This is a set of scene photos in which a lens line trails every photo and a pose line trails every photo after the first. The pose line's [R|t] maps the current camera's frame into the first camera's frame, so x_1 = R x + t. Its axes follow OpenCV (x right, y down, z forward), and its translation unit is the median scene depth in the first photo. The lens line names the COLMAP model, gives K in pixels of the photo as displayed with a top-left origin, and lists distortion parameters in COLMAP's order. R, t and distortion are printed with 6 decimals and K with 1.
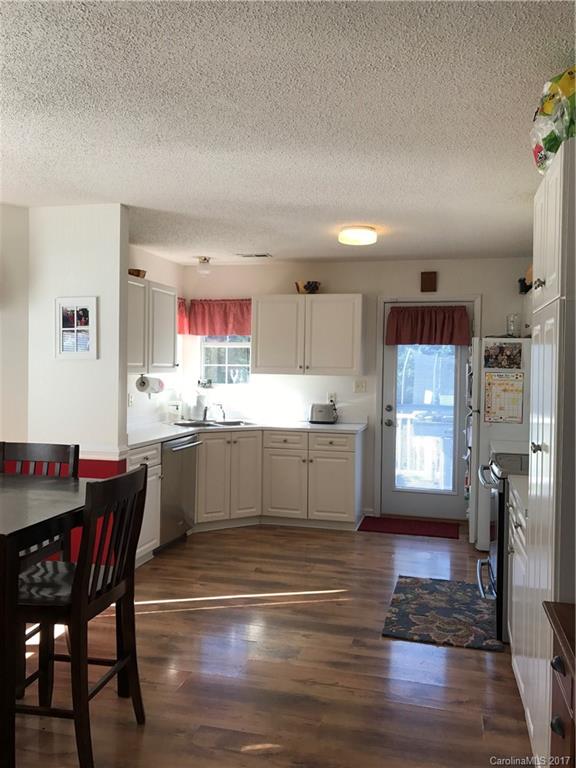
lens RADIAL K [[628.1, 0, 286.7], [0, 628.1, 384.7], [0, 0, 1]] dist [0.014908, -0.026622]
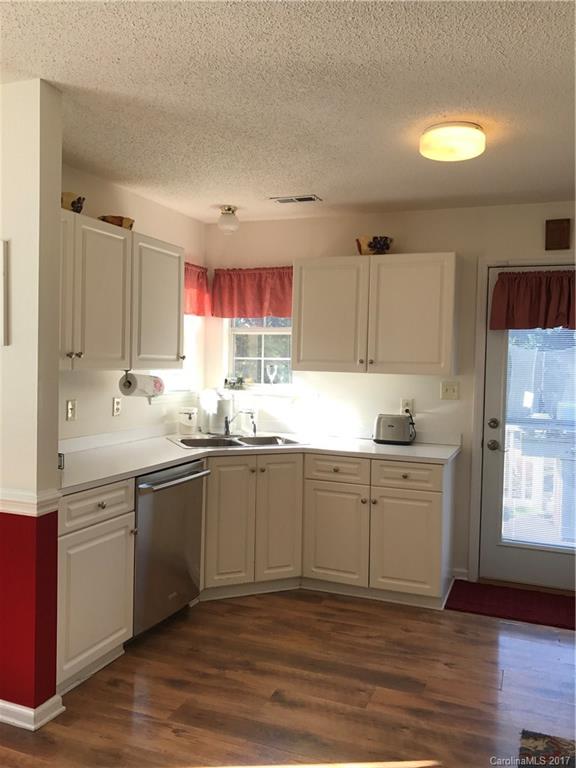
lens RADIAL K [[628.1, 0, 290.0], [0, 628.1, 380.7], [0, 0, 1]] dist [0.014908, -0.026622]
pose [[0.992714, 0.010574, -0.120028, 0.027825], [-0.010492, 0.999944, 0.001318, -0.007492], [0.120036, -0.000049, 0.992770, 0.319057]]
